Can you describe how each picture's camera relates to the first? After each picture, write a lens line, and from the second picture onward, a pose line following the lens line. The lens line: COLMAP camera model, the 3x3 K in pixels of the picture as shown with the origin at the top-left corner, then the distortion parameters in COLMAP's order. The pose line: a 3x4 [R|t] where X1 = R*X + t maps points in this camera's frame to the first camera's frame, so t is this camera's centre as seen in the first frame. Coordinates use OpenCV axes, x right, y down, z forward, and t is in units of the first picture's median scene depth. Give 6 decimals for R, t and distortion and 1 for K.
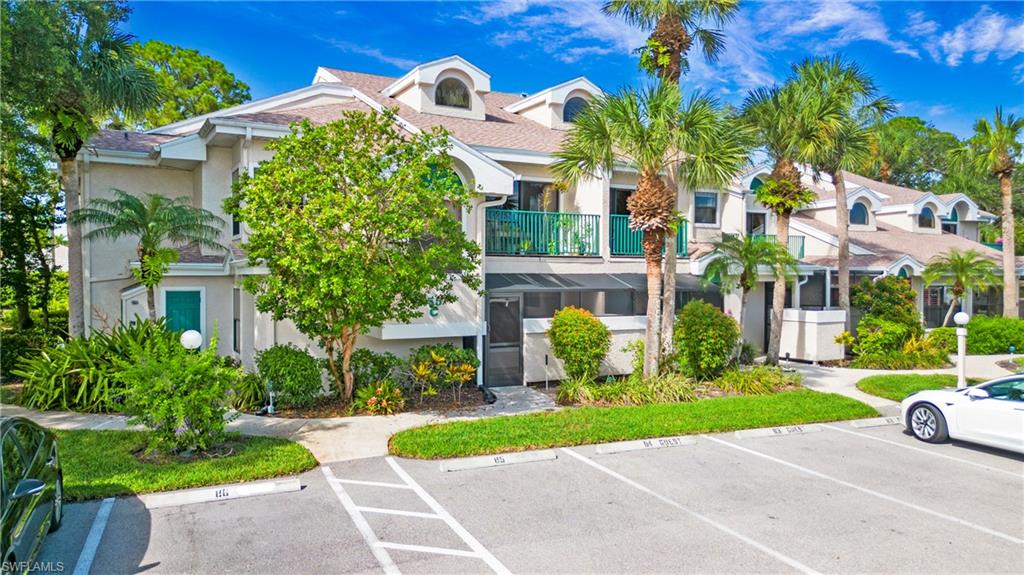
lens RADIAL K [[708.7, 0, 512.0], [0, 708.7, 287.5], [0, 0, 1]] dist [0.065911, -0.061439]
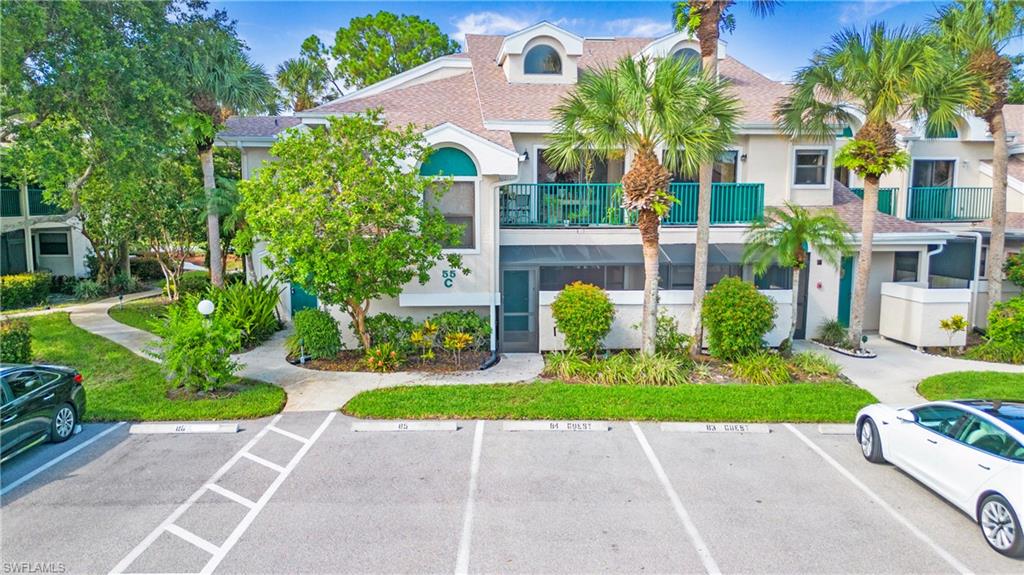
lens RADIAL K [[708.7, 0, 512.0], [0, 708.7, 287.5], [0, 0, 1]] dist [0.065911, -0.061439]
pose [[0.919596, 0.046875, -0.390059, 0.558710], [-0.007384, 0.994743, 0.102132, -0.098033], [0.392796, -0.091039, 0.915108, 0.025203]]
